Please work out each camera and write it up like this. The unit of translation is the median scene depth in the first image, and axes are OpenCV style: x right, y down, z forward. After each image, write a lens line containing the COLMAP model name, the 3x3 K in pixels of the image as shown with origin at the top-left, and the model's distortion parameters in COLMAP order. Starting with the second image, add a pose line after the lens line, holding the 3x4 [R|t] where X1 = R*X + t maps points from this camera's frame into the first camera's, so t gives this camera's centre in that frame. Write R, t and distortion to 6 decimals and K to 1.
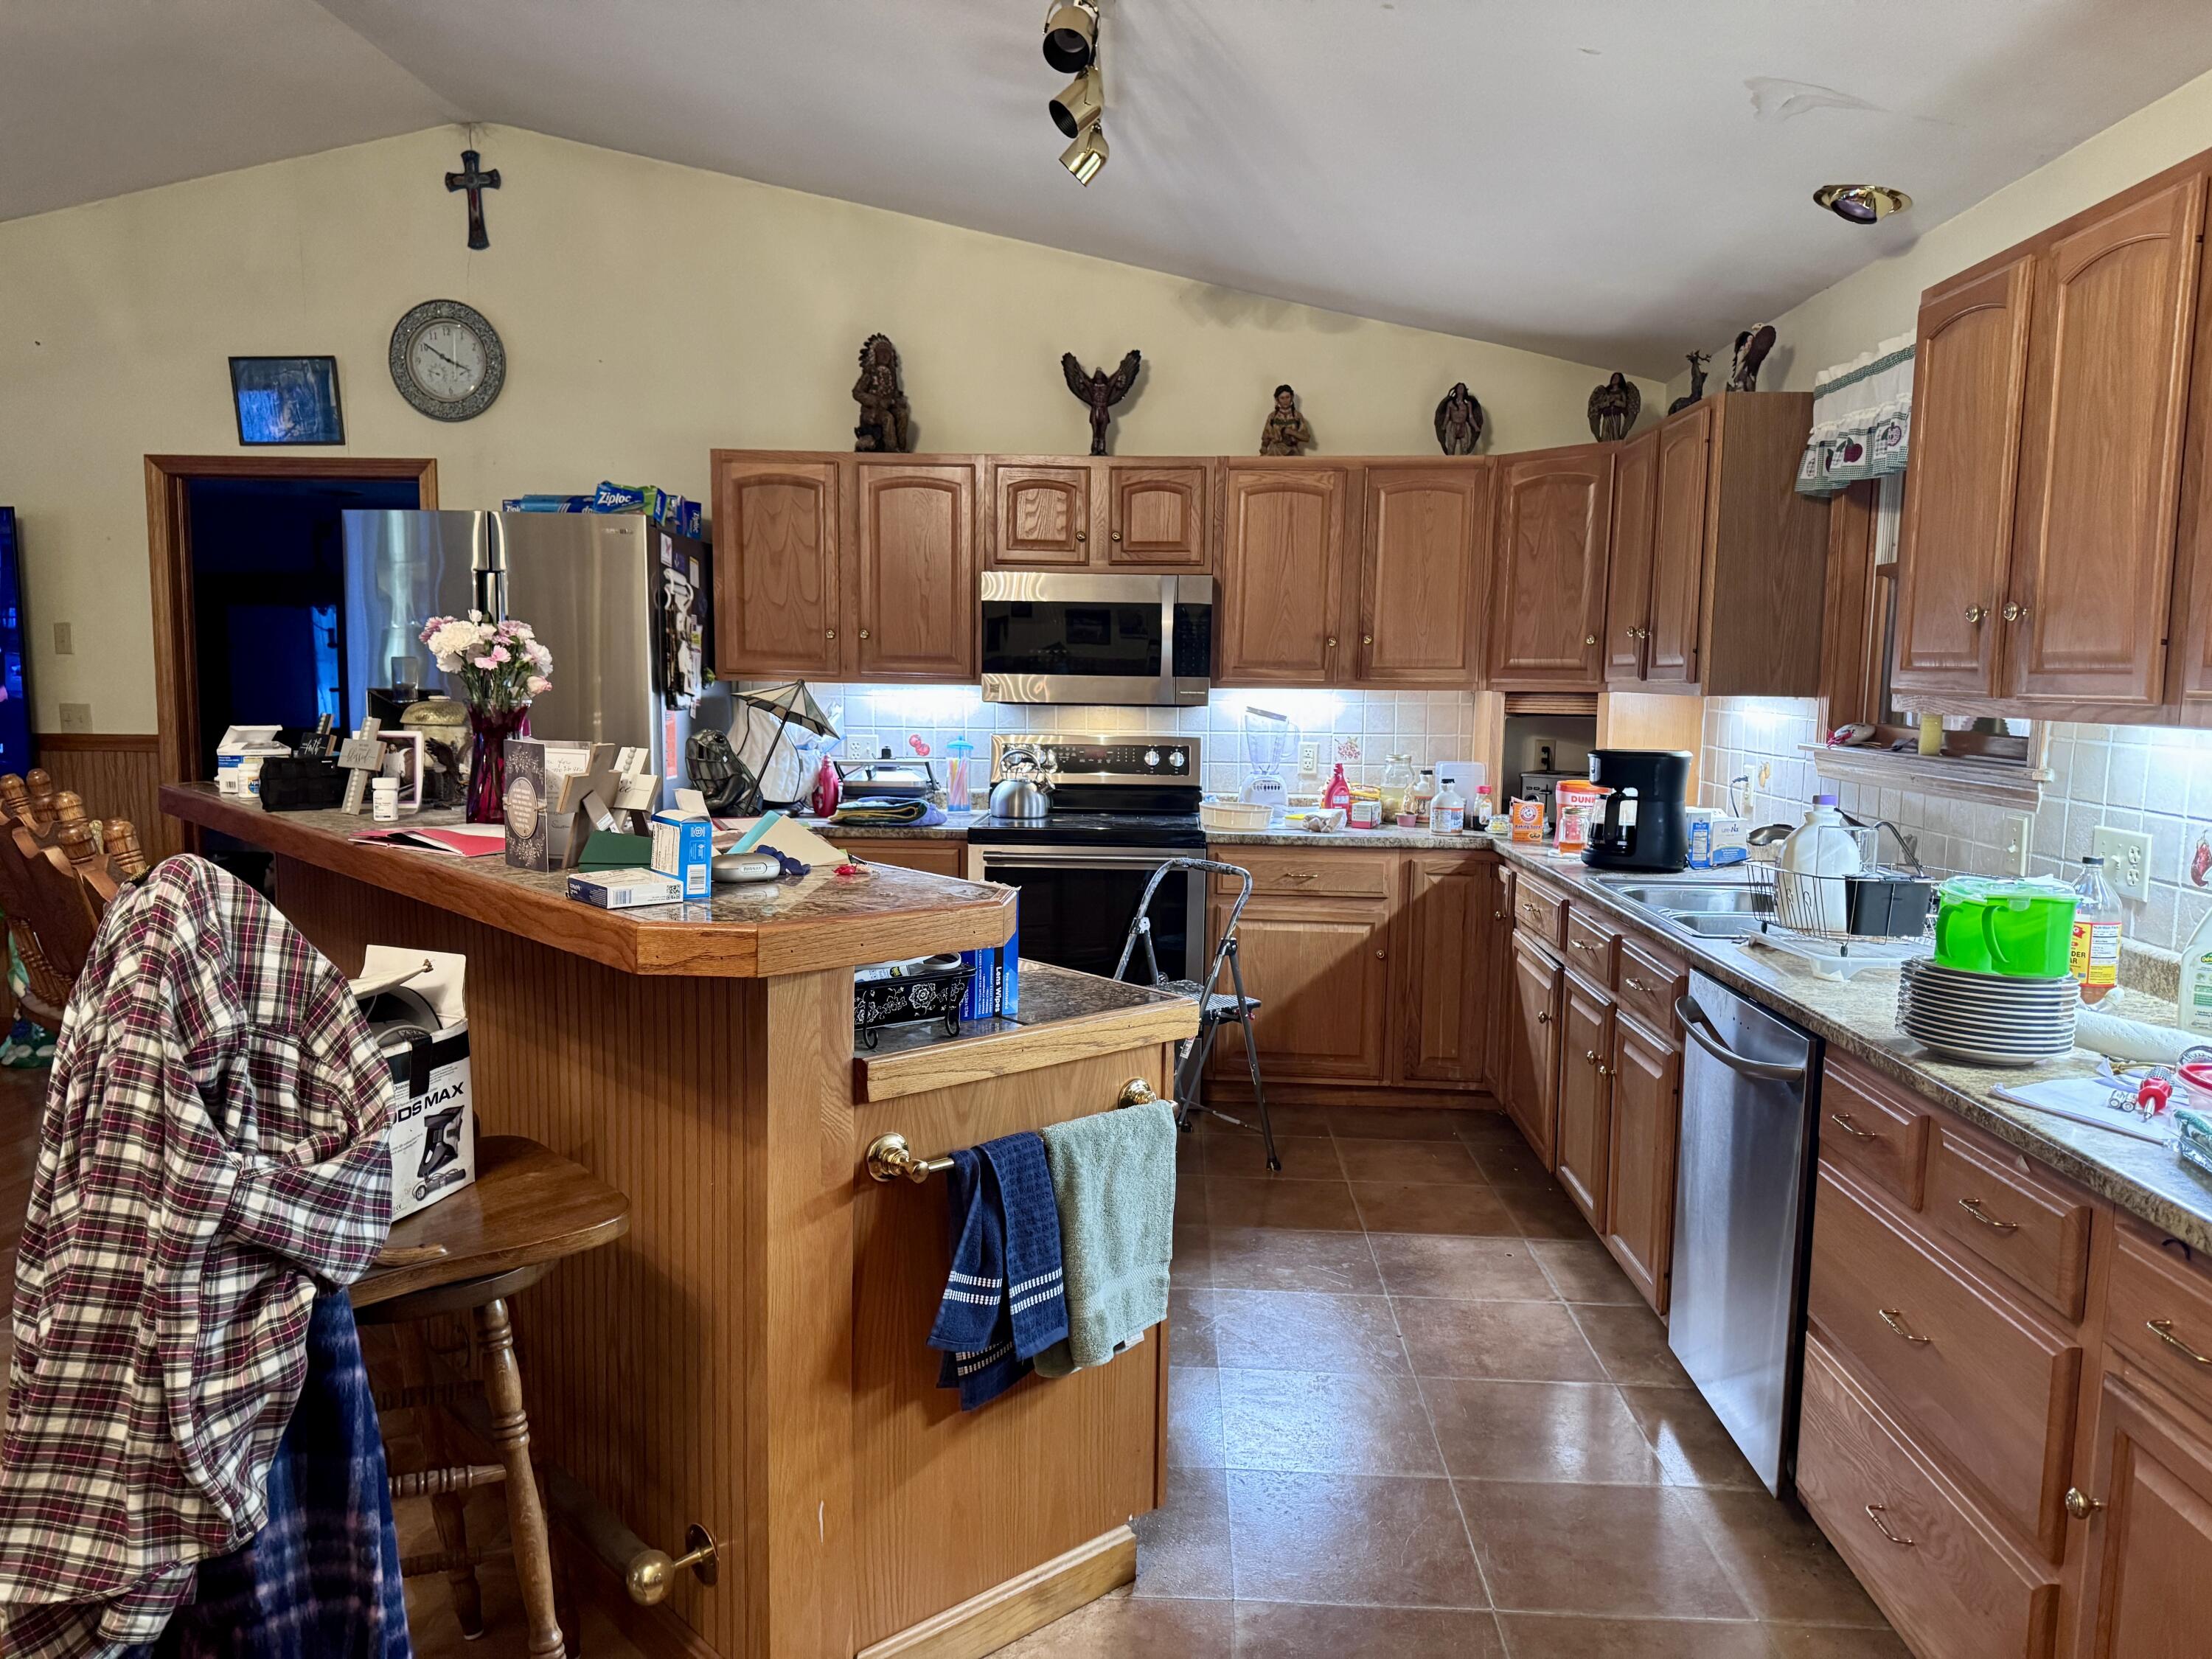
lens RADIAL K [[1549.2, 0, 1095.5], [0, 1549.2, 838.7], [0, 0, 1]] dist [0.104552, -0.123525]
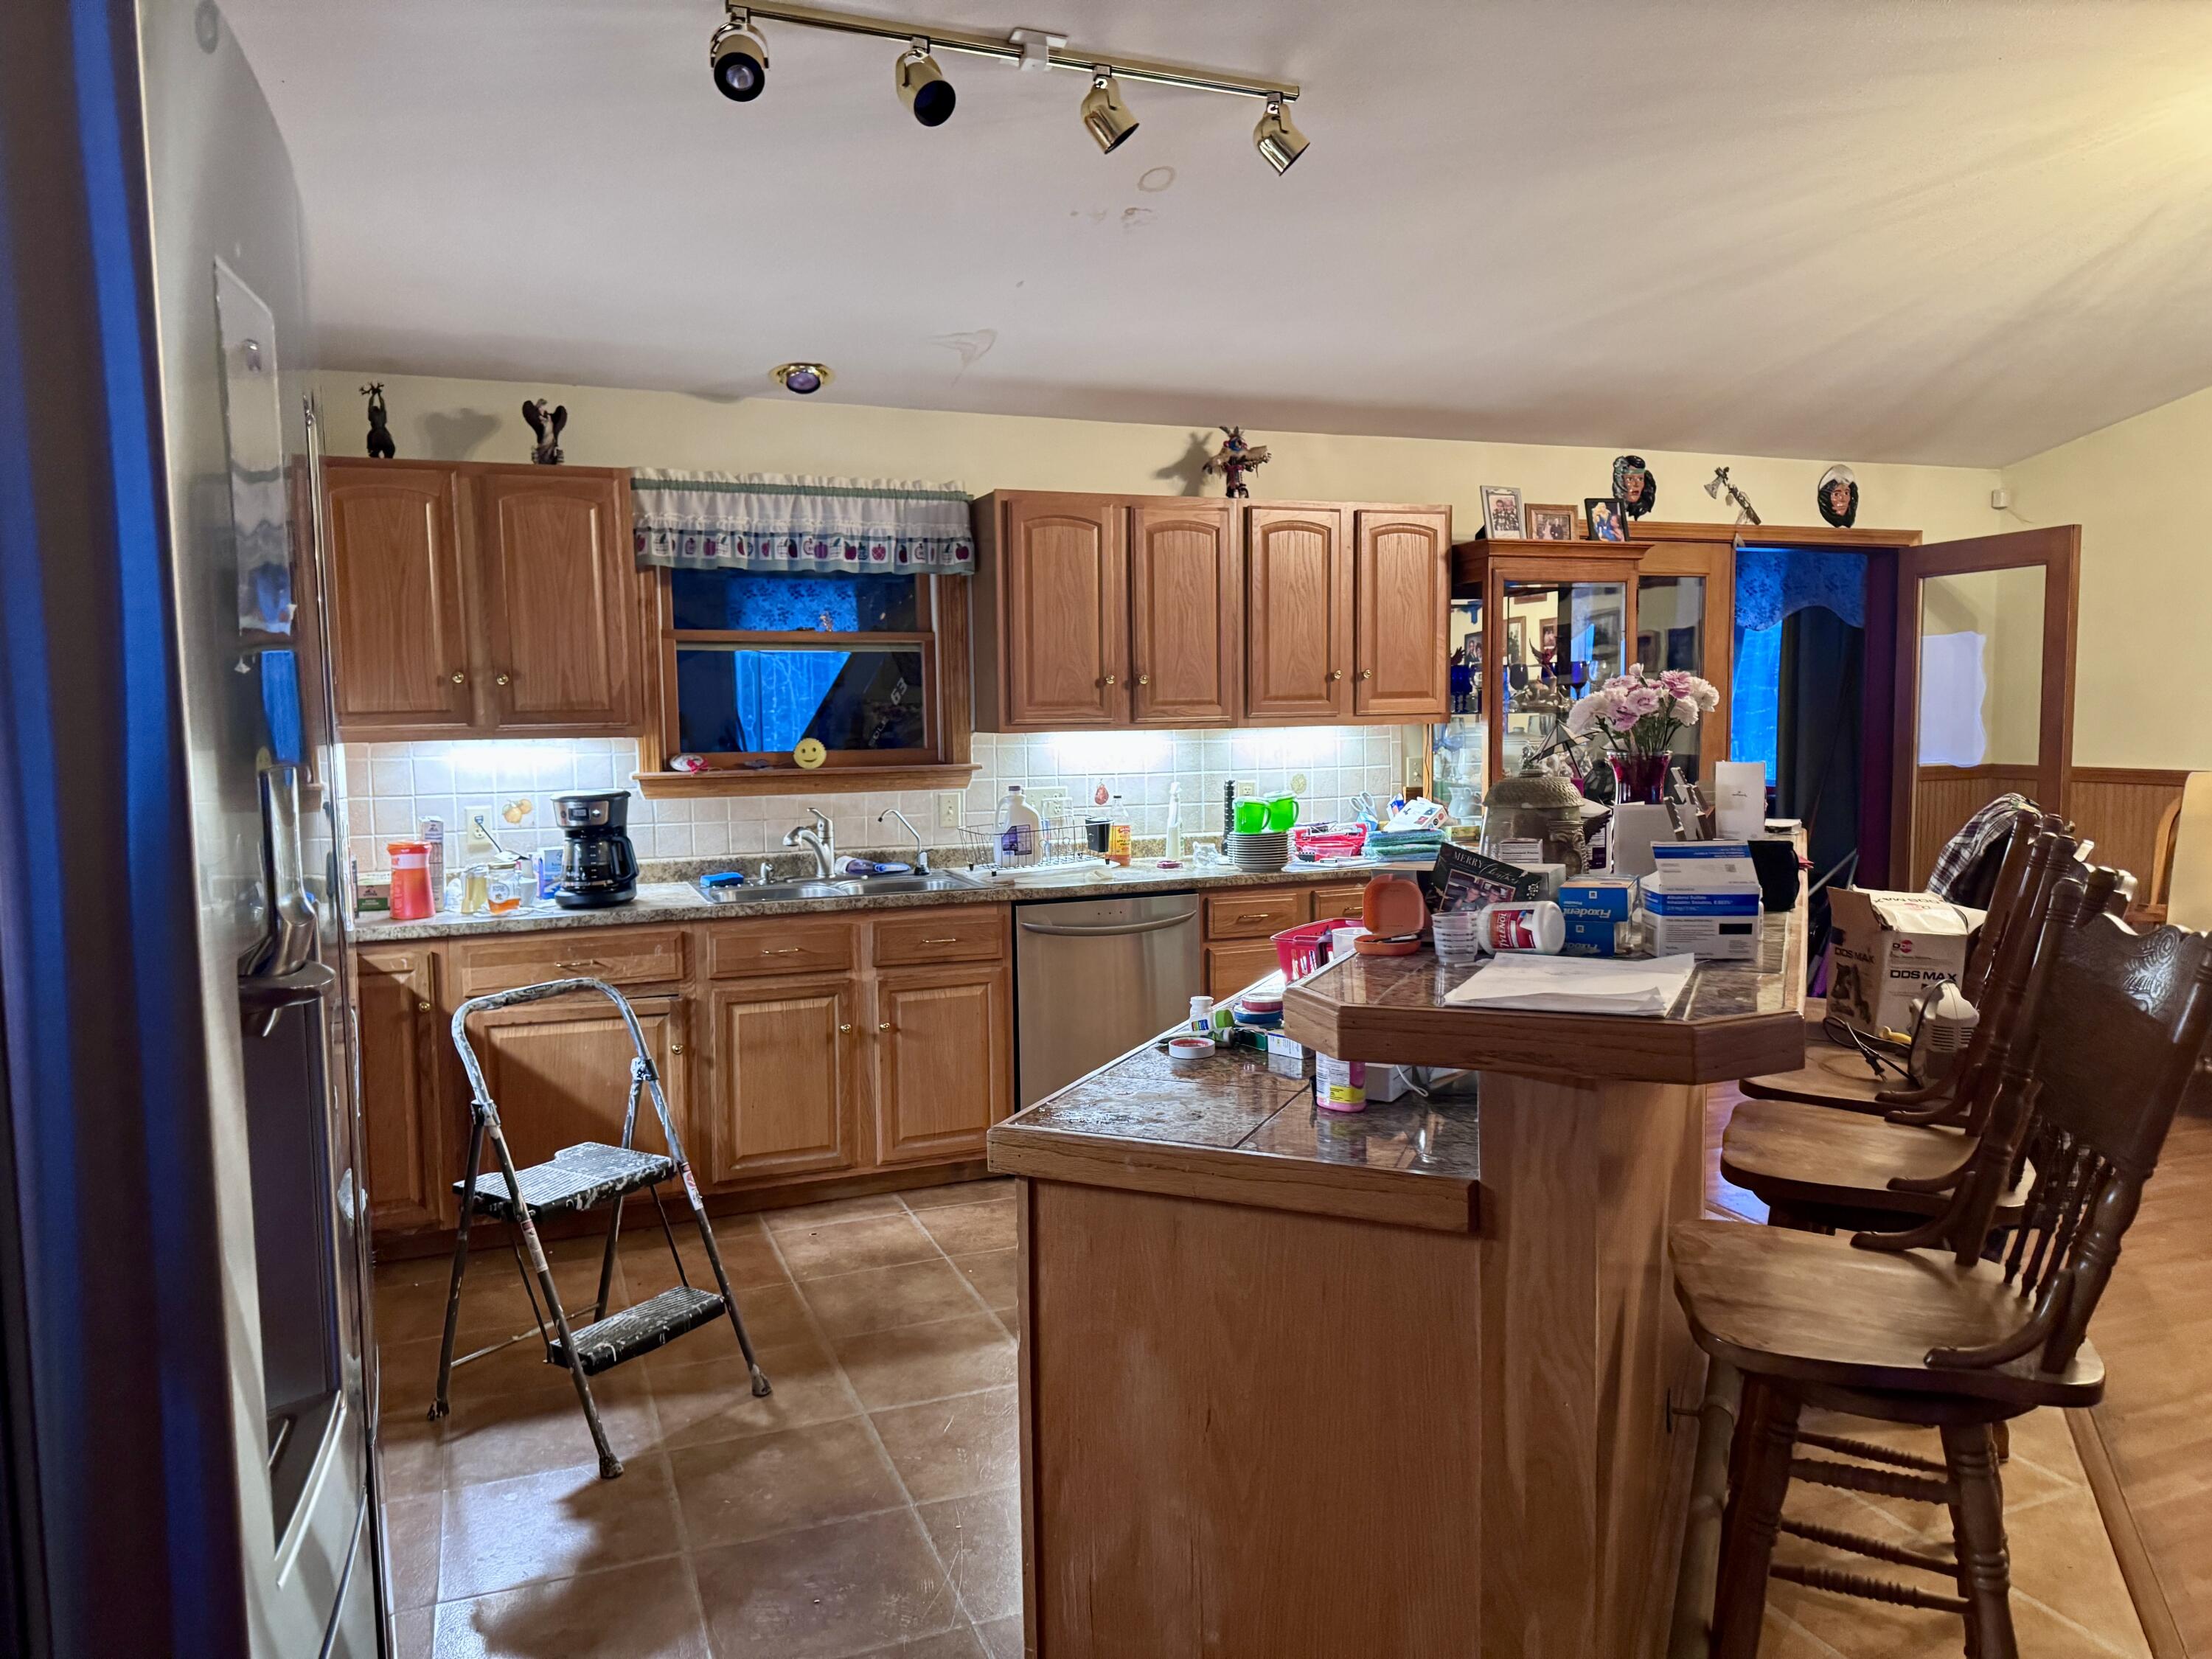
lens RADIAL K [[1549.2, 0, 1095.5], [0, 1549.2, 838.7], [0, 0, 1]] dist [0.104552, -0.123525]
pose [[-0.435894, -0.084517, 0.896021, -0.594571], [0.111771, 0.982790, 0.147076, -0.115486], [-0.893030, 0.164259, -0.418946, 0.916987]]
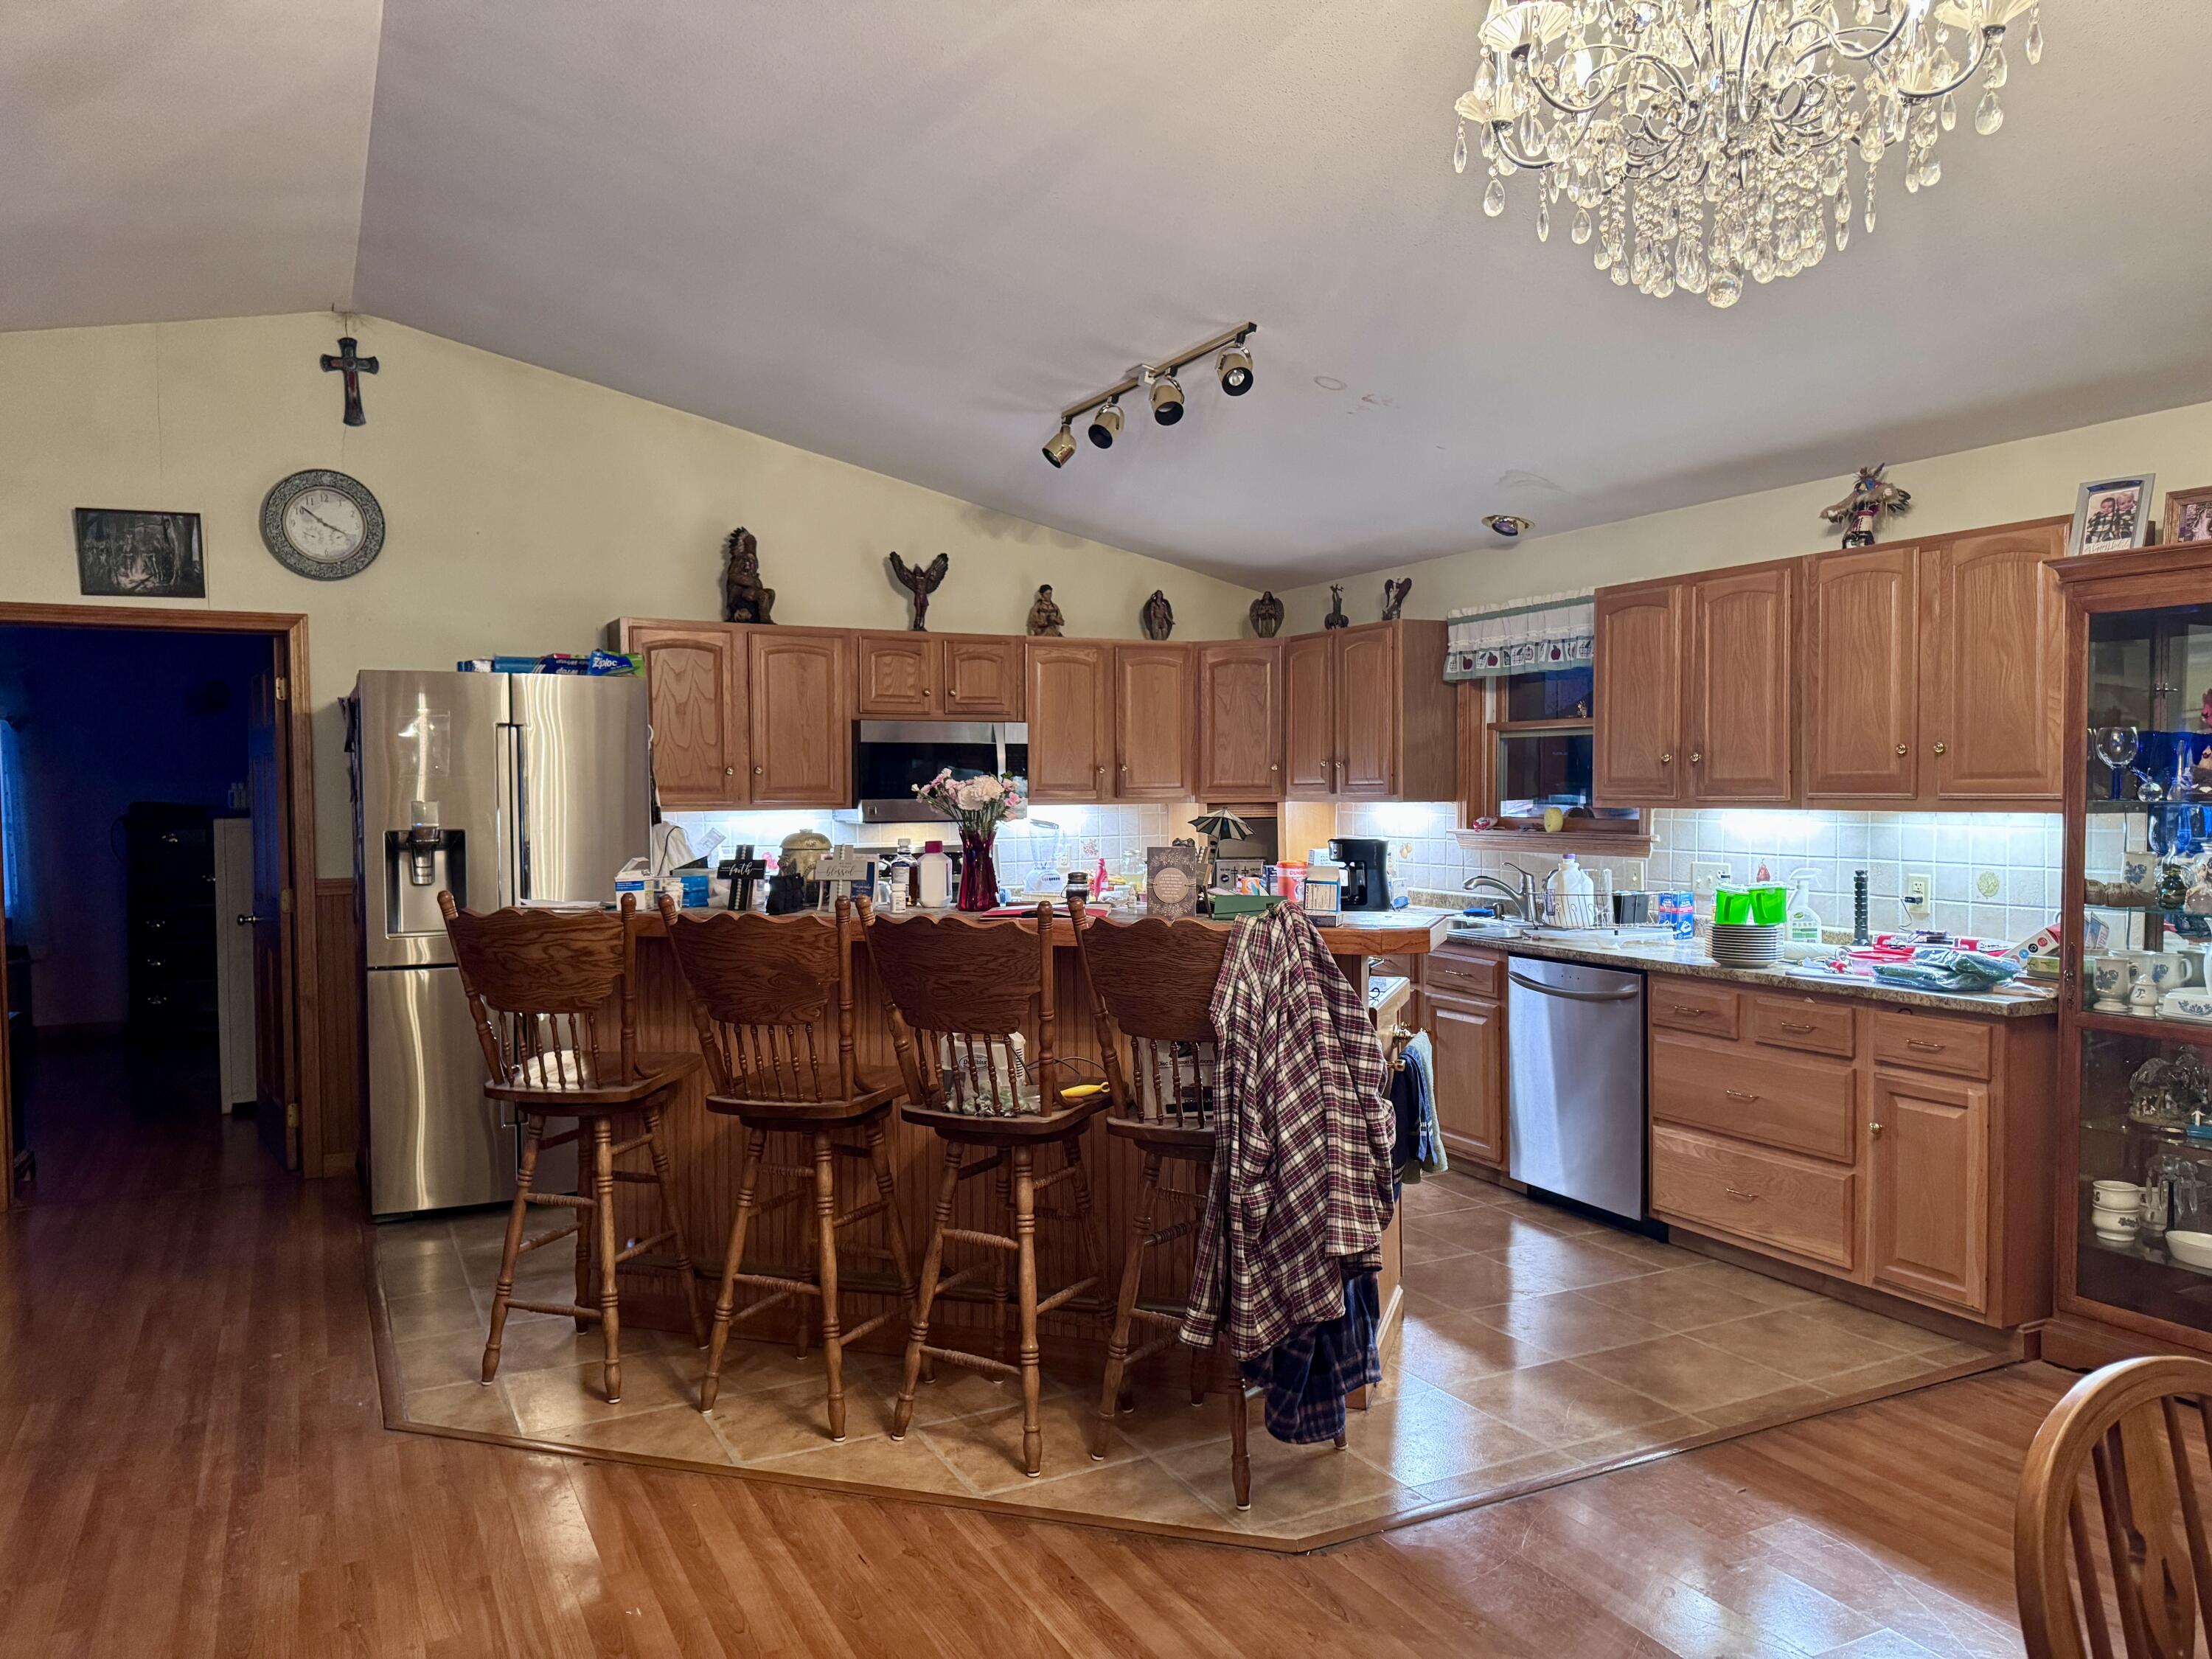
lens RADIAL K [[1549.2, 0, 1095.5], [0, 1549.2, 838.7], [0, 0, 1]] dist [0.104552, -0.123525]
pose [[0.863676, -0.040065, 0.502452, -0.533997], [0.076222, 0.995754, -0.051620, 0.003841], [-0.498251, 0.082881, 0.863063, -0.173596]]
